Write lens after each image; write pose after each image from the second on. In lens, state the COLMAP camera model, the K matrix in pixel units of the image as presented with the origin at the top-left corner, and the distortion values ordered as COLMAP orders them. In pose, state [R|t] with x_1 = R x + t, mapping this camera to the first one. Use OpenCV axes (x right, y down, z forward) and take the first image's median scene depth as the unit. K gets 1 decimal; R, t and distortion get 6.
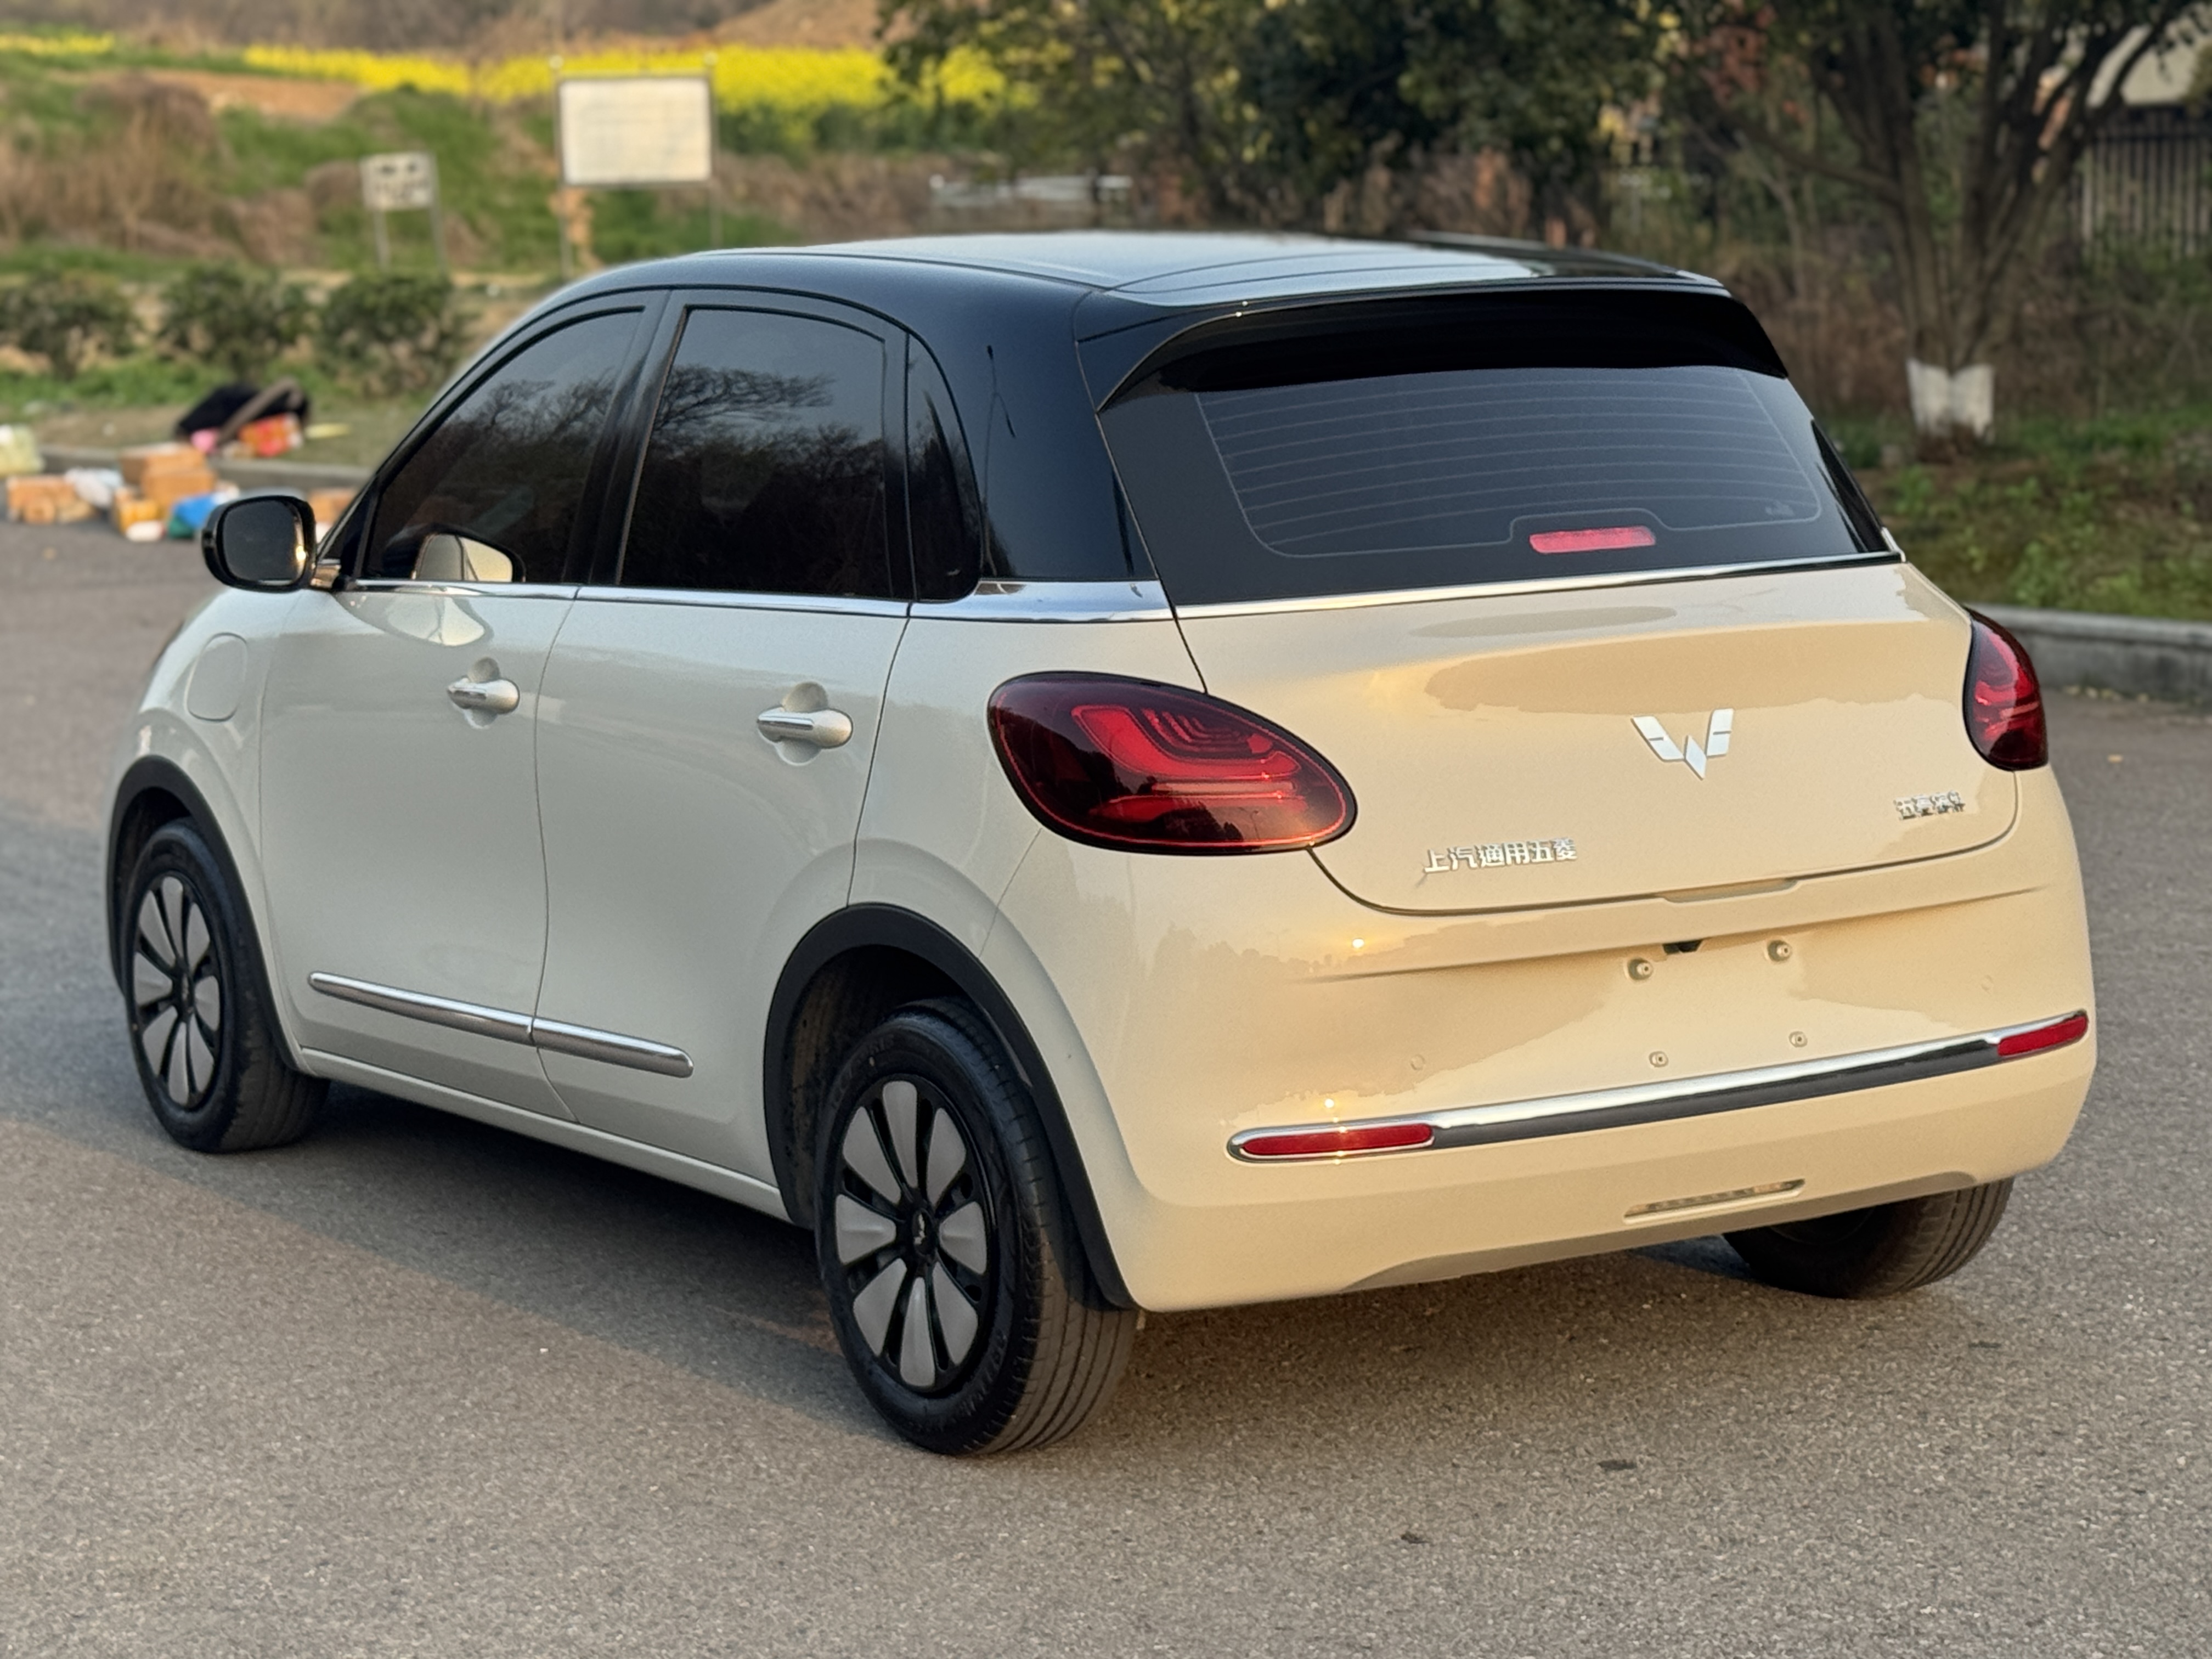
lens RADIAL K [[4701.2, 0, 1106.0], [0, 4701.2, 829.5], [0, 0, 1]] dist [-0.042881, 7.252473]
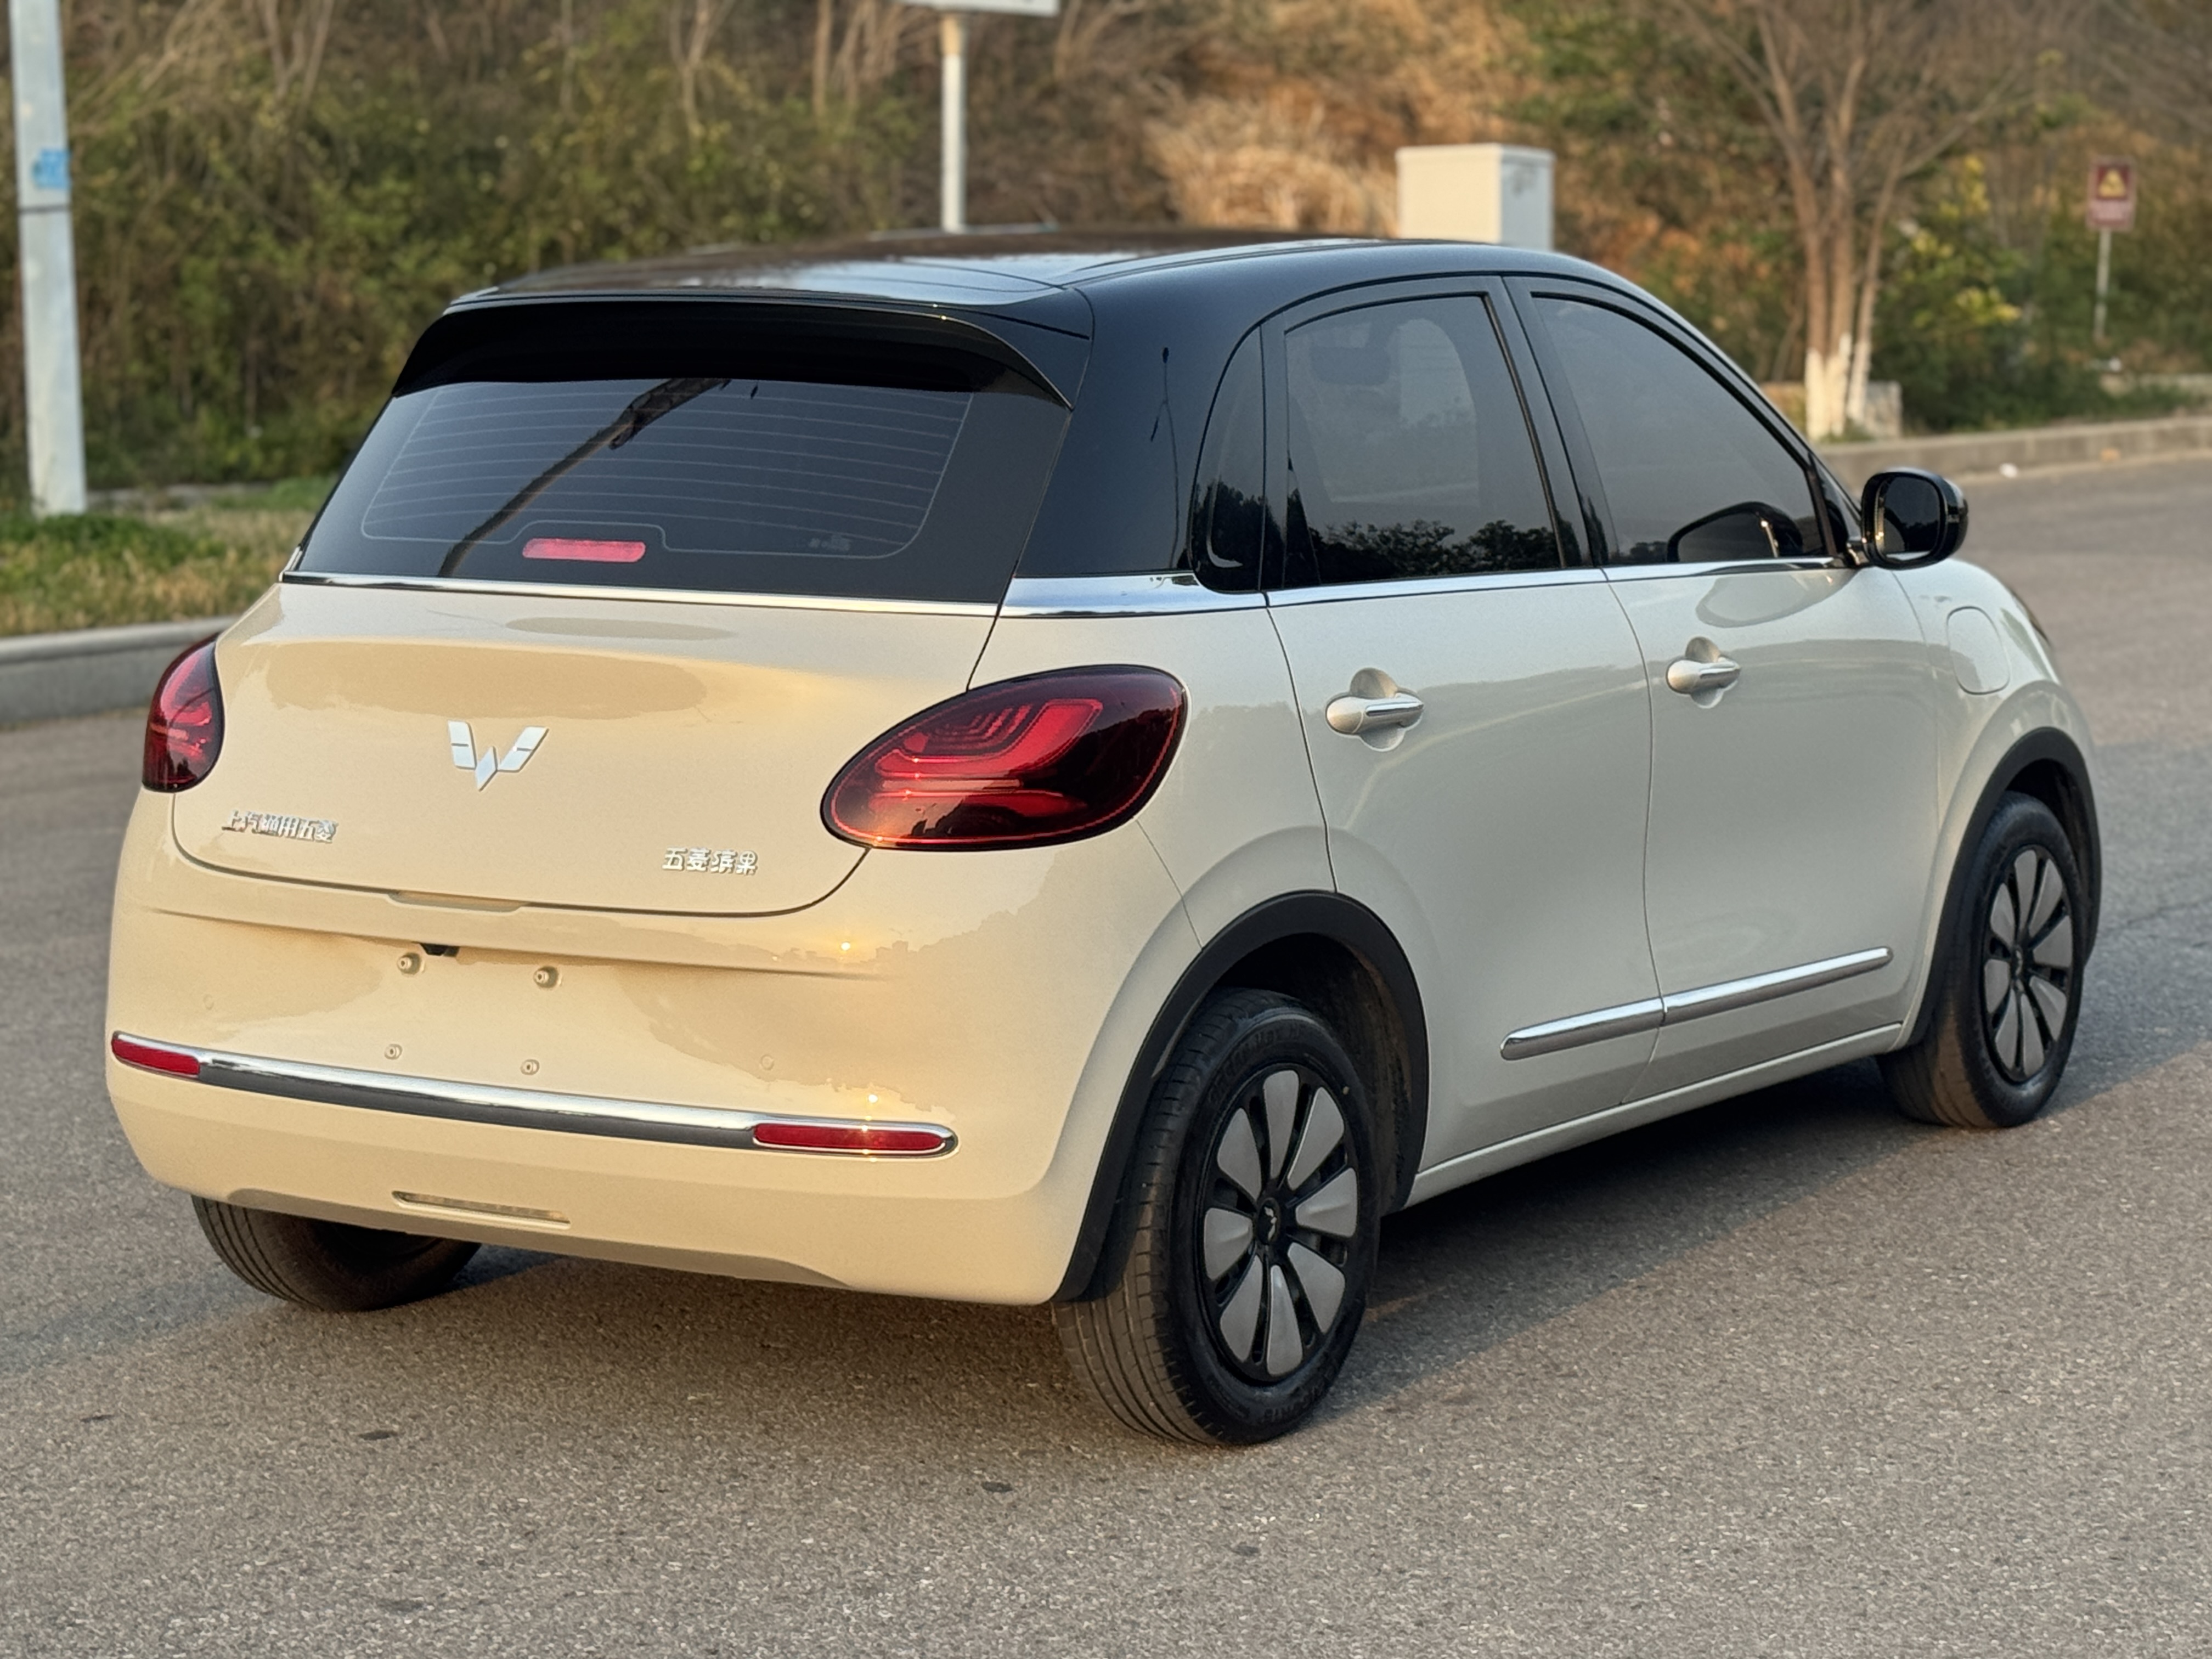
lens RADIAL K [[4701.2, 0, 1106.0], [0, 4701.2, 829.5], [0, 0, 1]] dist [-0.042881, 7.252473]
pose [[0.422812, 0.136678, -0.895851, 1.075320], [-0.120550, 0.988258, 0.093881, -0.111910], [0.898164, 0.068301, 0.434324, 0.676413]]
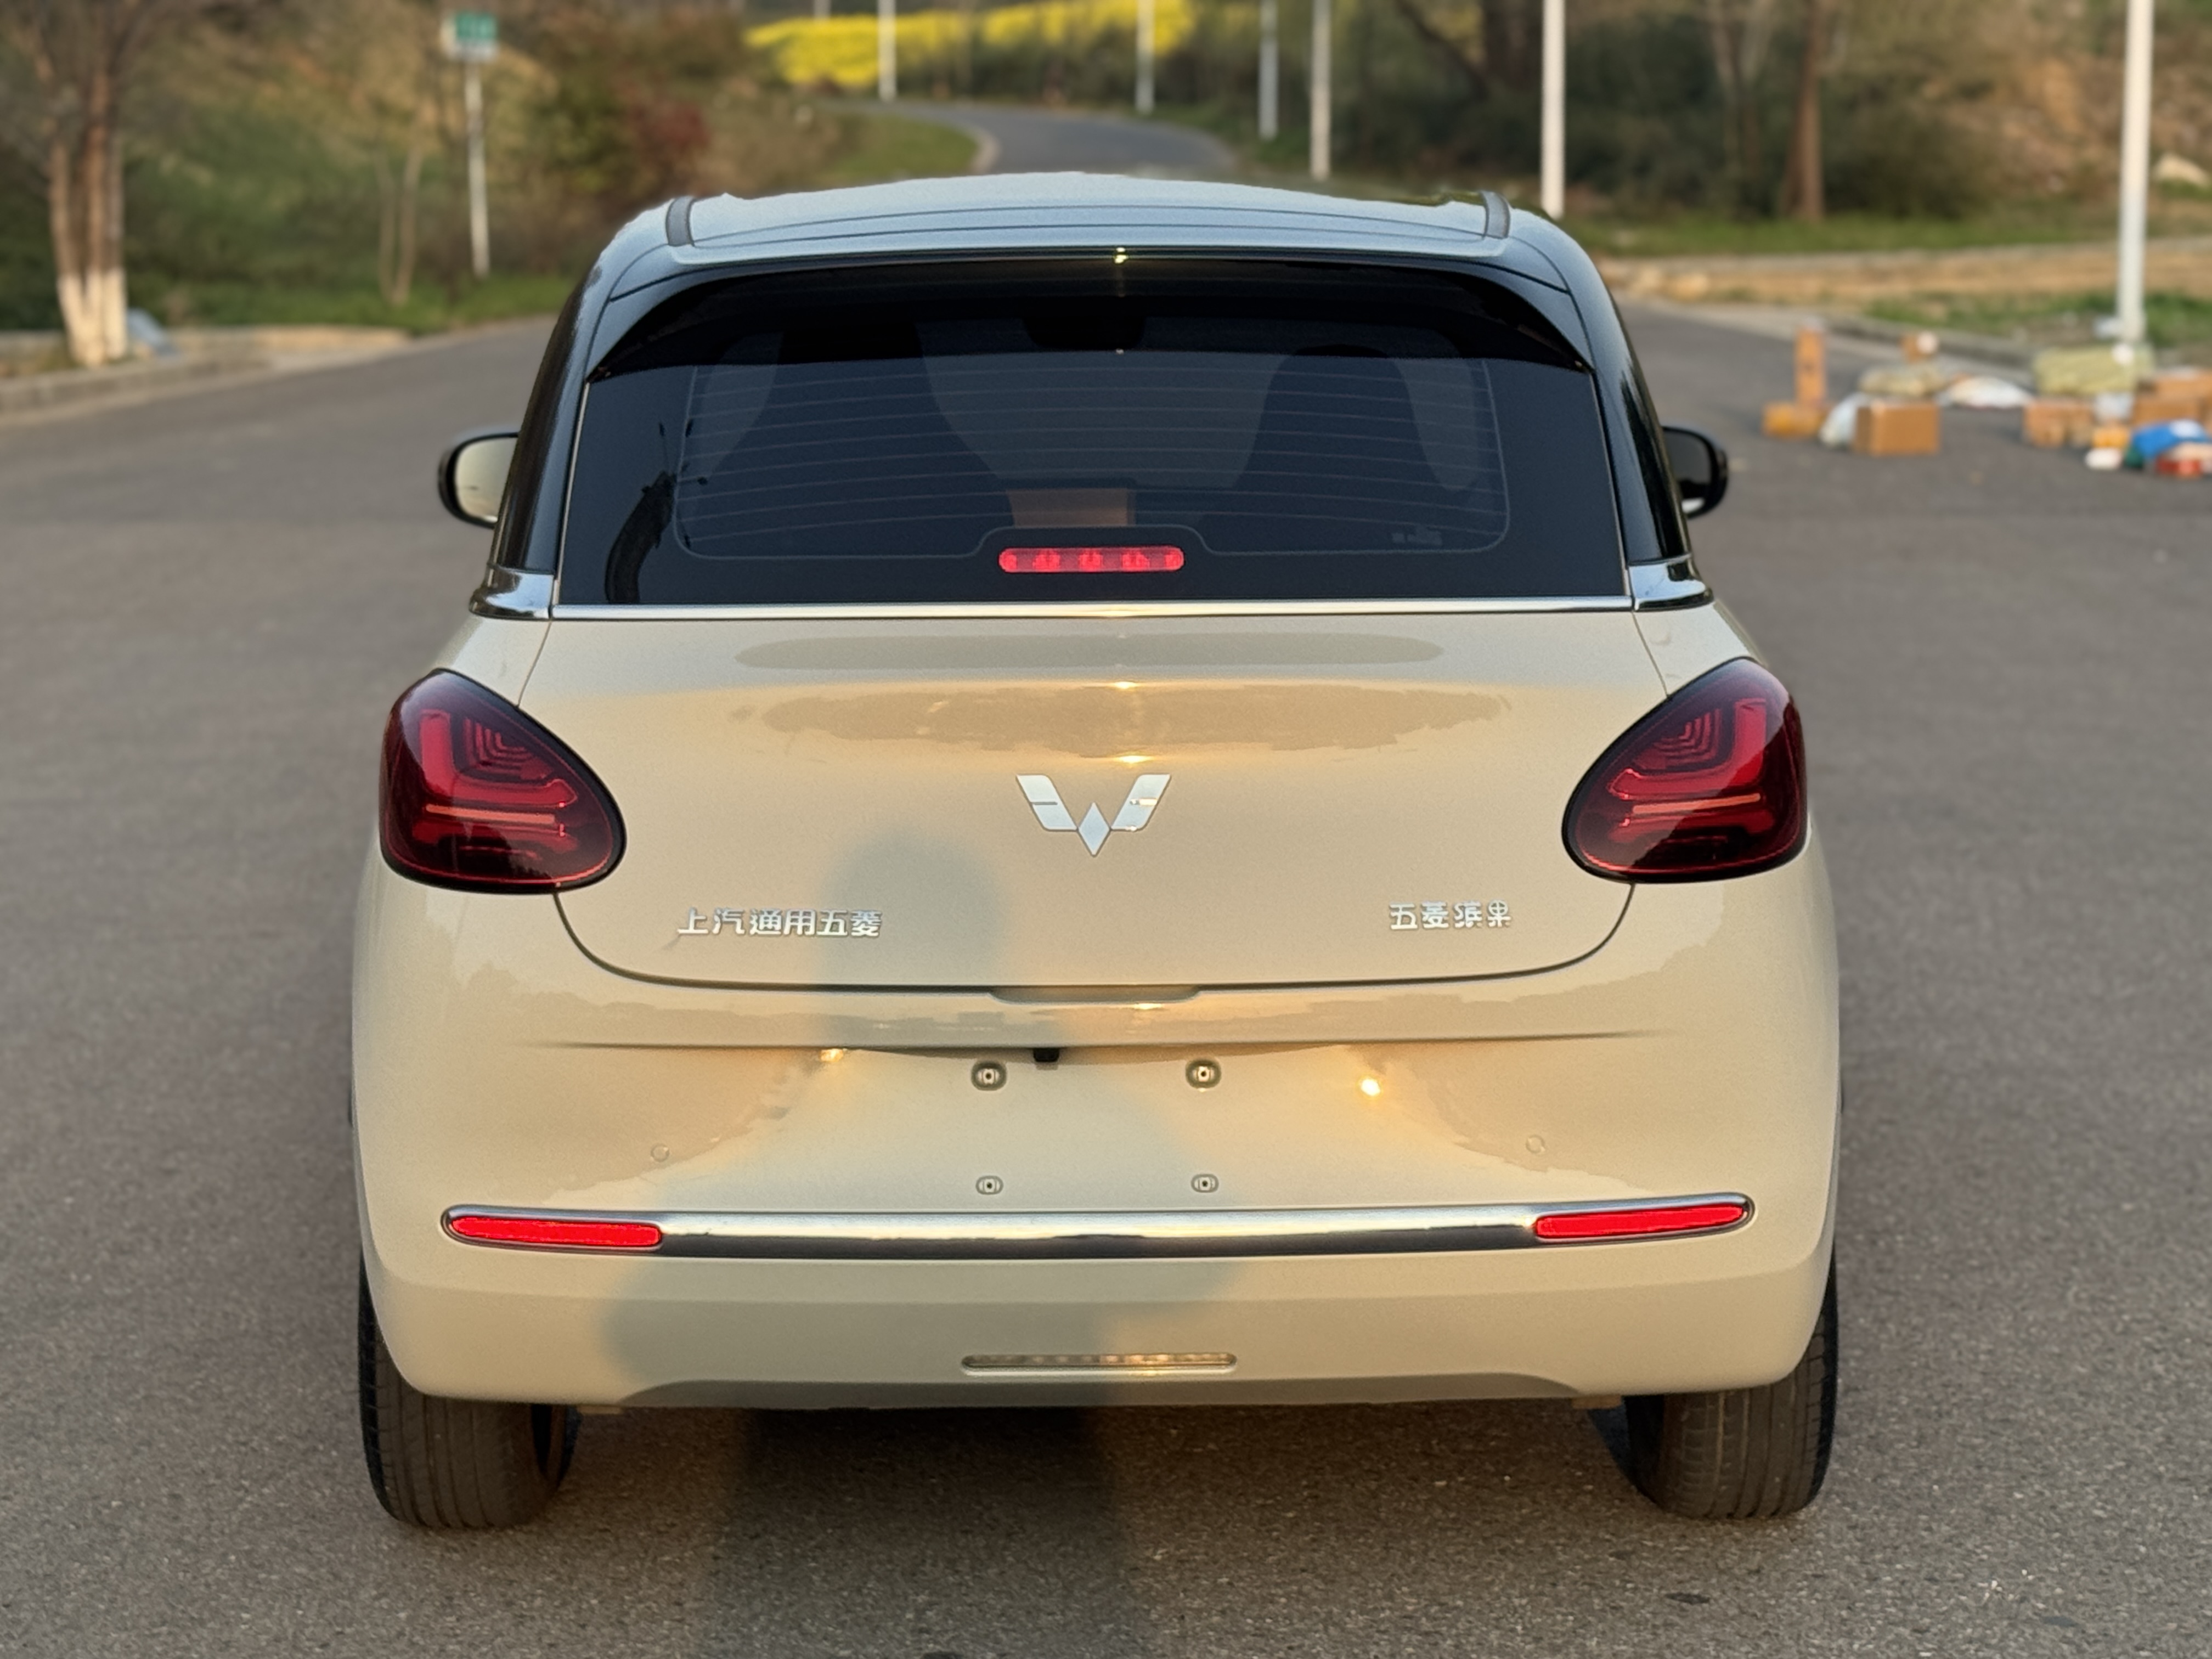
lens RADIAL K [[4701.2, 0, 1106.0], [0, 4701.2, 829.5], [0, 0, 1]] dist [-0.042881, 7.252473]
pose [[0.846430, 0.091457, -0.524587, 0.555939], [-0.079749, 0.995802, 0.044932, -0.052200], [0.526494, 0.003804, 0.850170, 0.295246]]
